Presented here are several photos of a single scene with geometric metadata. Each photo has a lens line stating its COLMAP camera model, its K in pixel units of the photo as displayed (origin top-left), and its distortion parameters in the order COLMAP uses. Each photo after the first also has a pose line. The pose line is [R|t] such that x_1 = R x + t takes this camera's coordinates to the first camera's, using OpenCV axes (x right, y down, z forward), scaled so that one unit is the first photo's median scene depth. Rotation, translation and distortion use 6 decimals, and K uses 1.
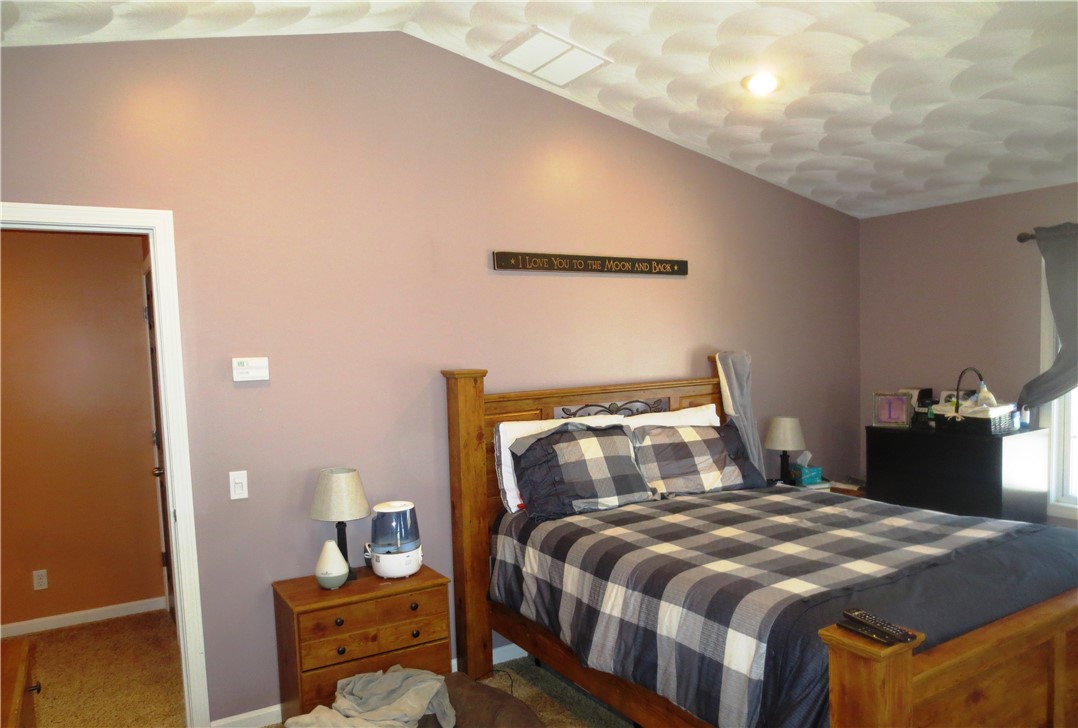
lens RADIAL K [[757.7, 0, 539.9], [0, 757.7, 402.8], [0, 0, 1]] dist [-0.054324, -0.000072]
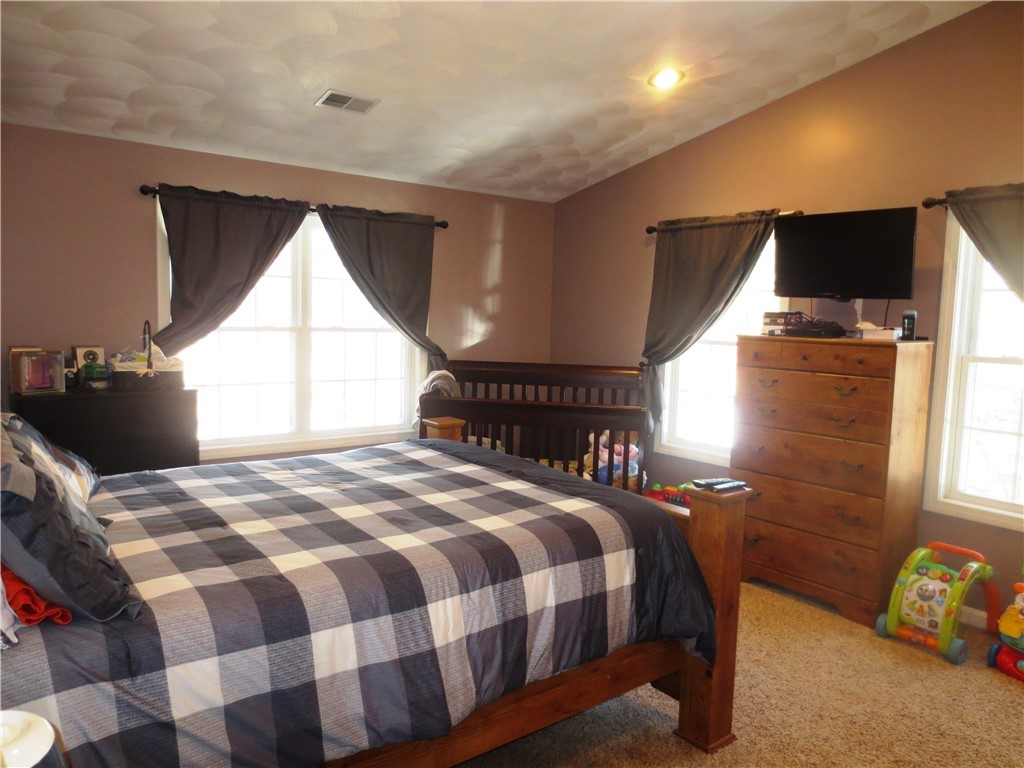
lens RADIAL K [[718.9, 0, 512.0], [0, 718.9, 384.0], [0, 0, 1]] dist [-0.036706, 0.009653]
pose [[-0.106779, -0.070287, 0.991795, -0.546086], [0.053338, 0.995657, 0.076303, -0.016133], [-0.992851, 0.061048, -0.102567, 0.932284]]
